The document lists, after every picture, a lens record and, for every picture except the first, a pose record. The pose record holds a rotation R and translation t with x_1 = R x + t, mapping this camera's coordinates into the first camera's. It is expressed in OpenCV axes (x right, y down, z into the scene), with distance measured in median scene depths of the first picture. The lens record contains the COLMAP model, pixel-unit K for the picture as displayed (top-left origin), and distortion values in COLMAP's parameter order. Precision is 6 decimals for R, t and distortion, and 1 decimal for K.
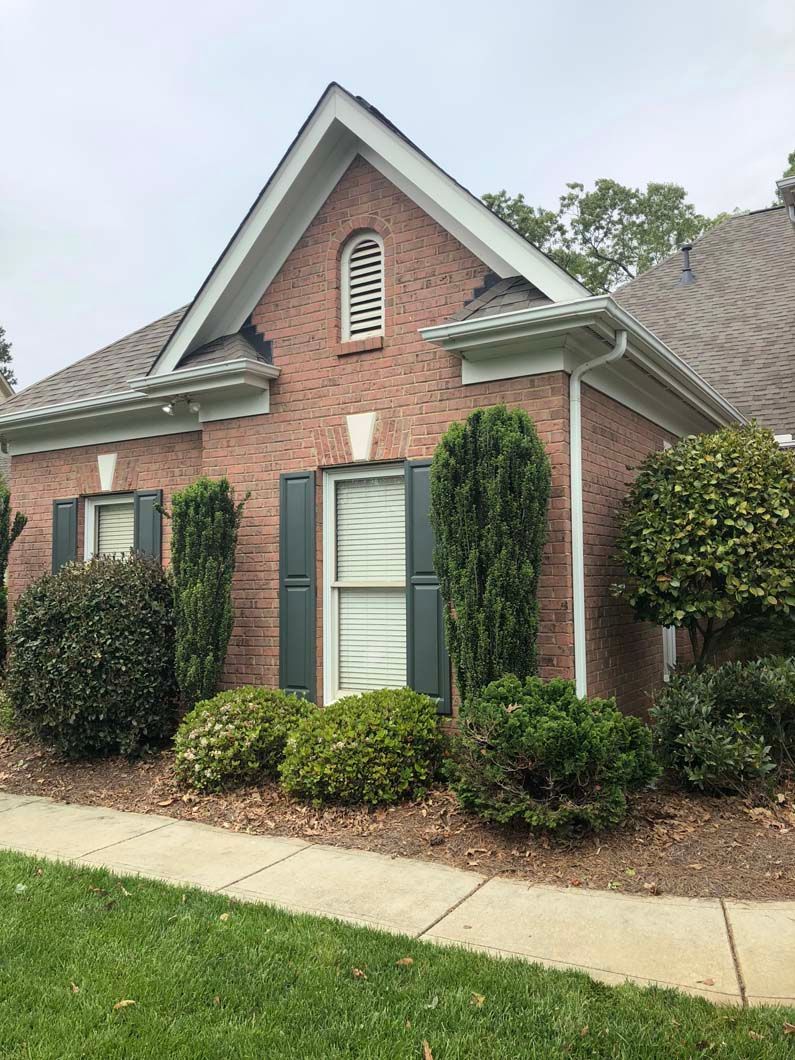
lens RADIAL K [[821.5, 0, 397.5], [0, 821.5, 530.0], [0, 0, 1]] dist [0.011373, 0.002001]
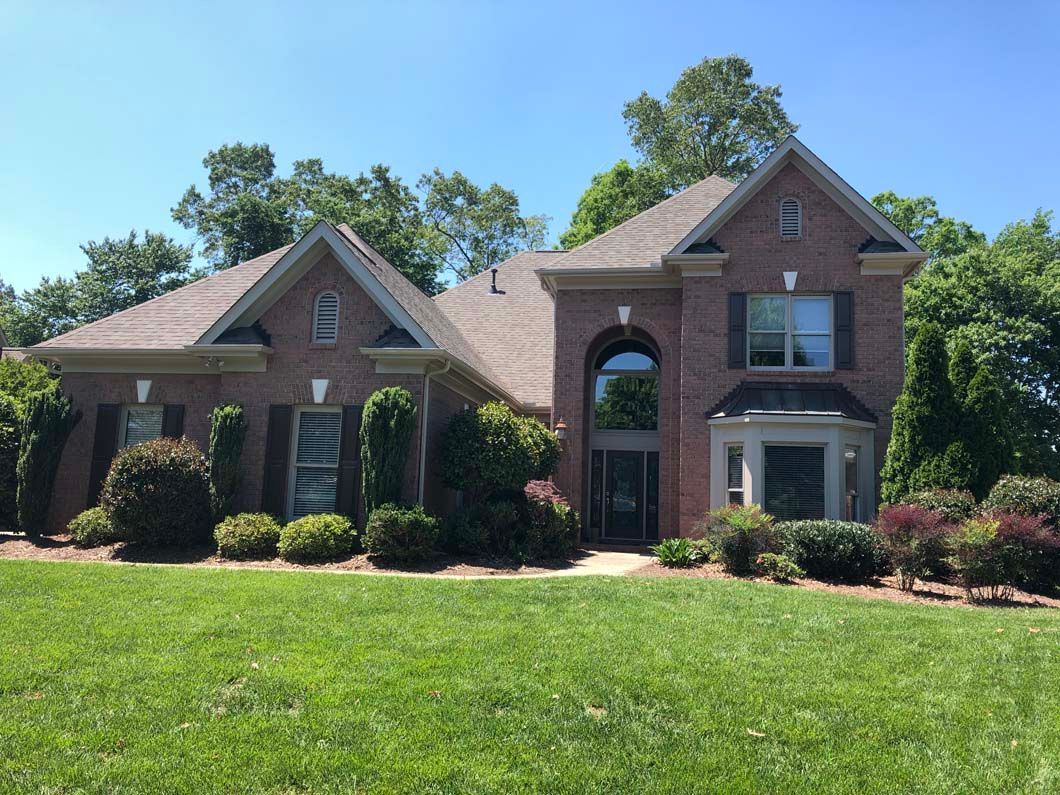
lens RADIAL K [[821.5, 0, 530.0], [0, 821.5, 397.5], [0, 0, 1]] dist [0.011373, 0.002001]
pose [[0.926508, 0.093622, 0.364441, -0.287010], [-0.068281, 0.994304, -0.081841, 0.030299], [-0.370027, 0.050942, 0.927623, -1.009563]]
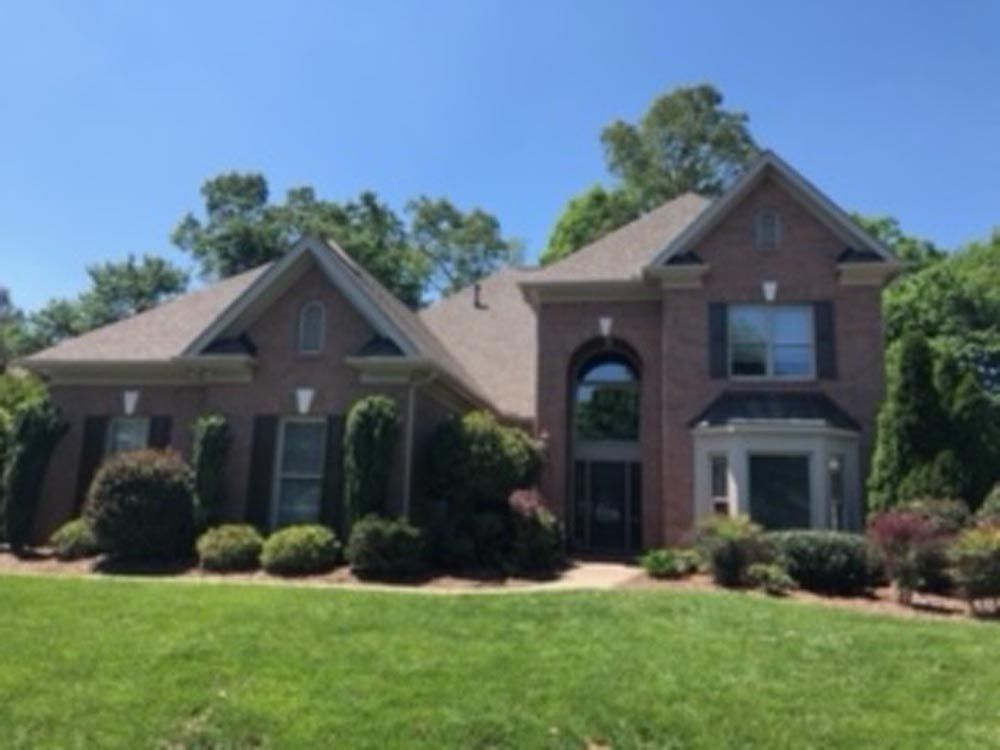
lens RADIAL K [[775.0, 0, 500.0], [0, 775.0, 375.0], [0, 0, 1]] dist [0.011373, 0.002001]
pose [[0.931364, 0.106509, 0.348162, -0.255896], [-0.064705, 0.989453, -0.129601, 0.036094], [-0.358294, 0.098178, 0.928432, -0.898878]]
